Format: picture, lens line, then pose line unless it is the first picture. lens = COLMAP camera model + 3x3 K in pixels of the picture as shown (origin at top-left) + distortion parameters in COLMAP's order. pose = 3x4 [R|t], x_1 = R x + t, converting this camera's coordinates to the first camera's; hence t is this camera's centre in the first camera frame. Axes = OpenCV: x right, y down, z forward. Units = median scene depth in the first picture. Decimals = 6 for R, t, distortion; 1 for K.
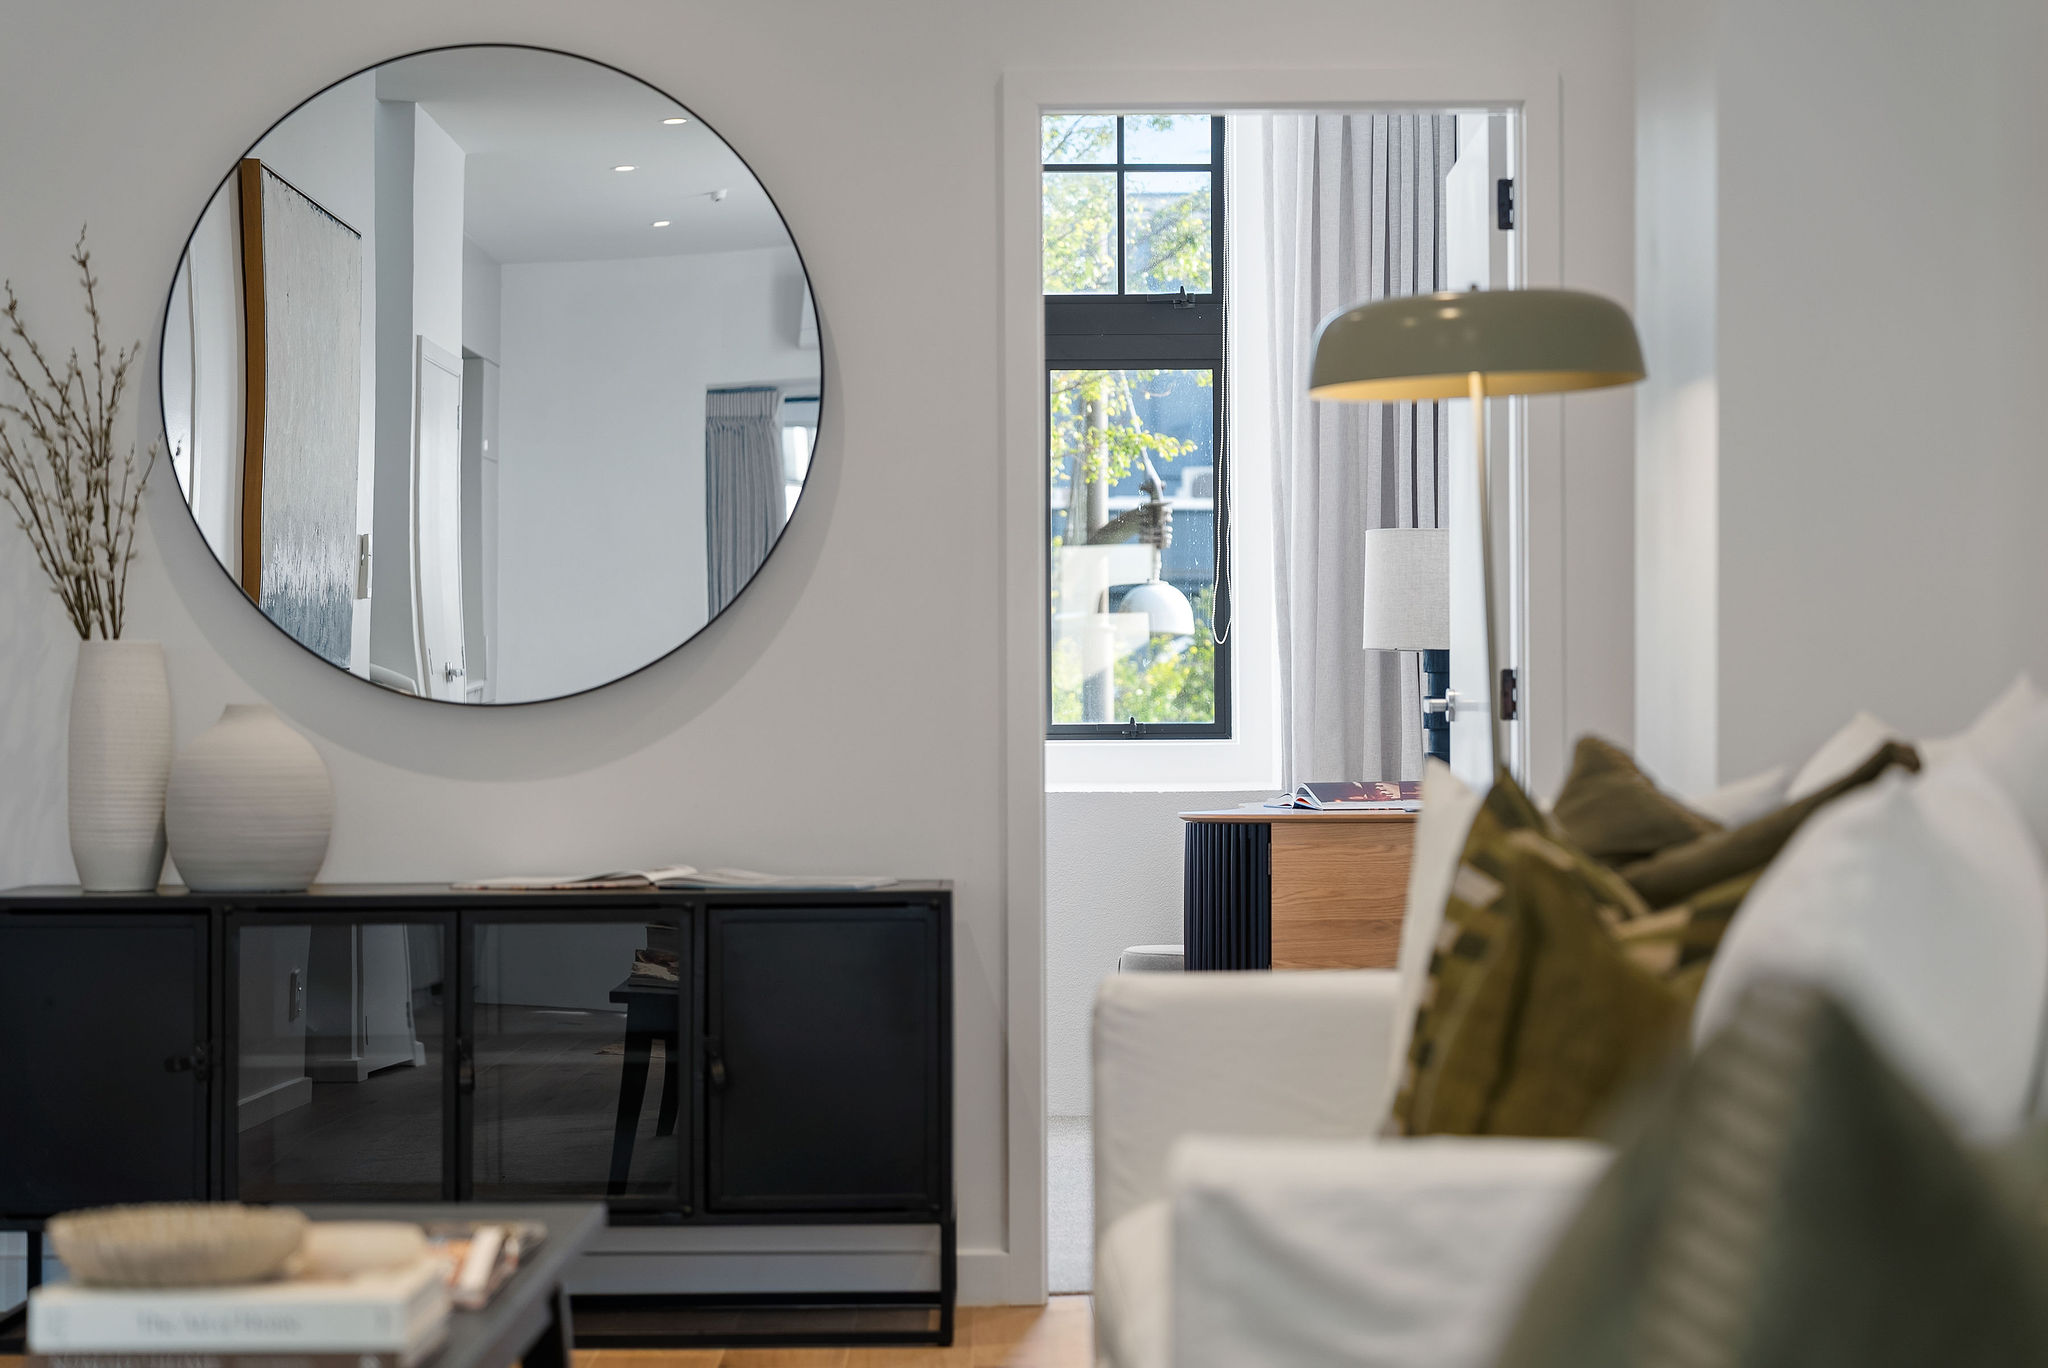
lens RADIAL K [[3991.3, 0, 1064.2], [0, 3991.3, 680.0], [0, 0, 1]] dist [-0.000605, 0.379062]
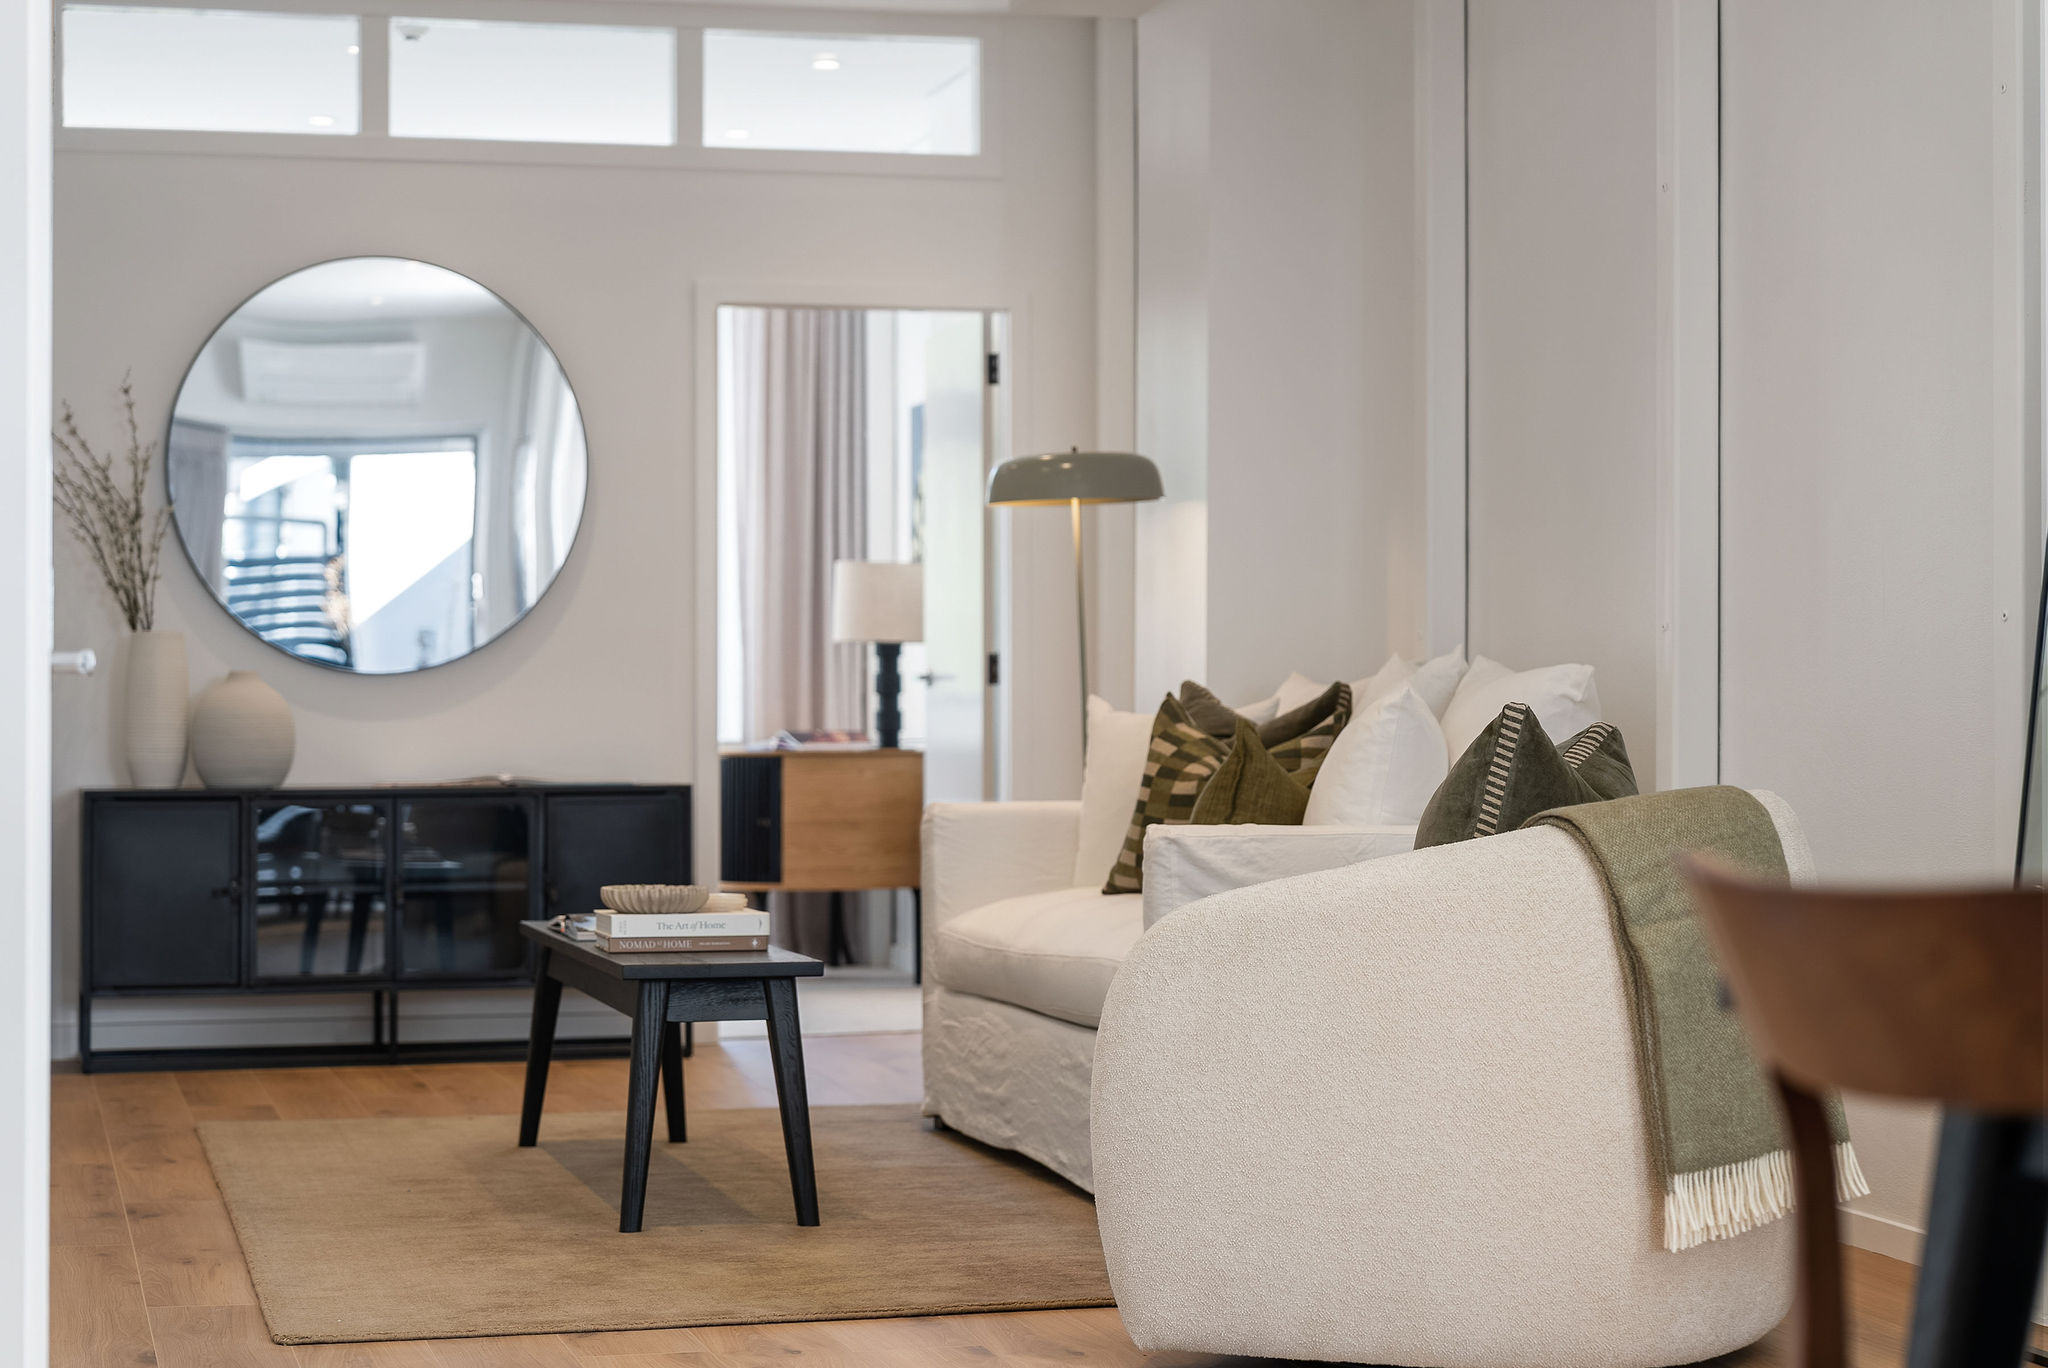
lens RADIAL K [[3991.3, 0, 1064.2], [0, 3991.3, 680.0], [0, 0, 1]] dist [-0.000605, 0.379062]
pose [[0.970425, 0.002698, 0.241388, -0.262396], [-0.002953, 0.999995, 0.000692, 0.007333], [-0.241385, -0.001384, 0.970429, -0.611256]]
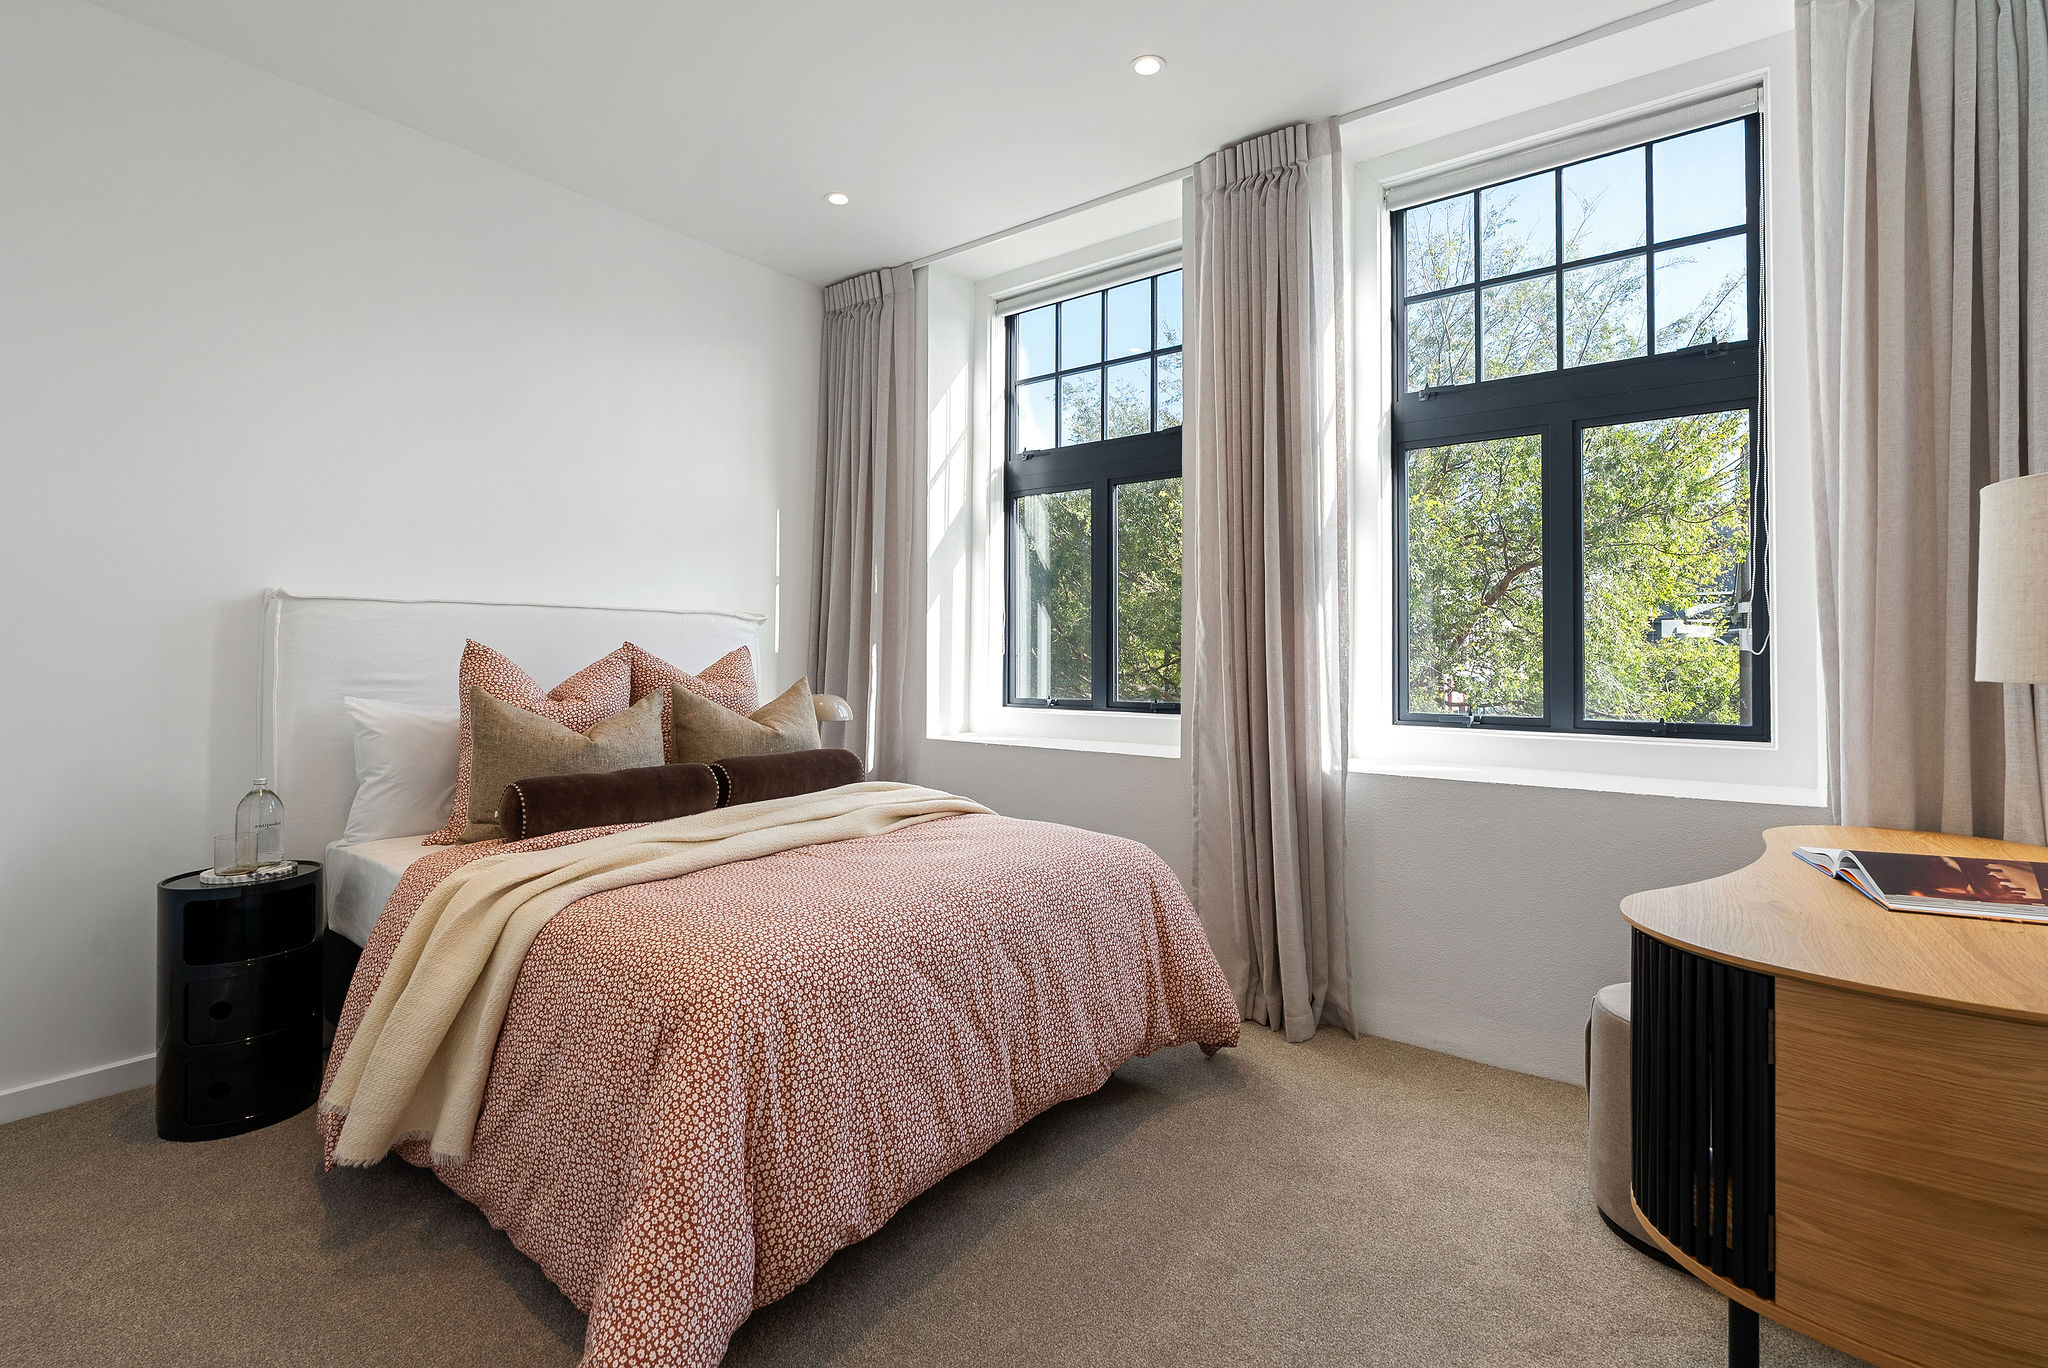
lens RADIAL K [[953.5, 0, 1027.3], [0, 953.5, 640.2], [0, 0, 1]] dist [-0.002288, -0.000184]
pose [[0.787274, -0.002595, -0.616597, 0.065284], [-0.002587, 0.999968, -0.007512, -0.016313], [0.616598, 0.007509, 0.787243, 1.031757]]
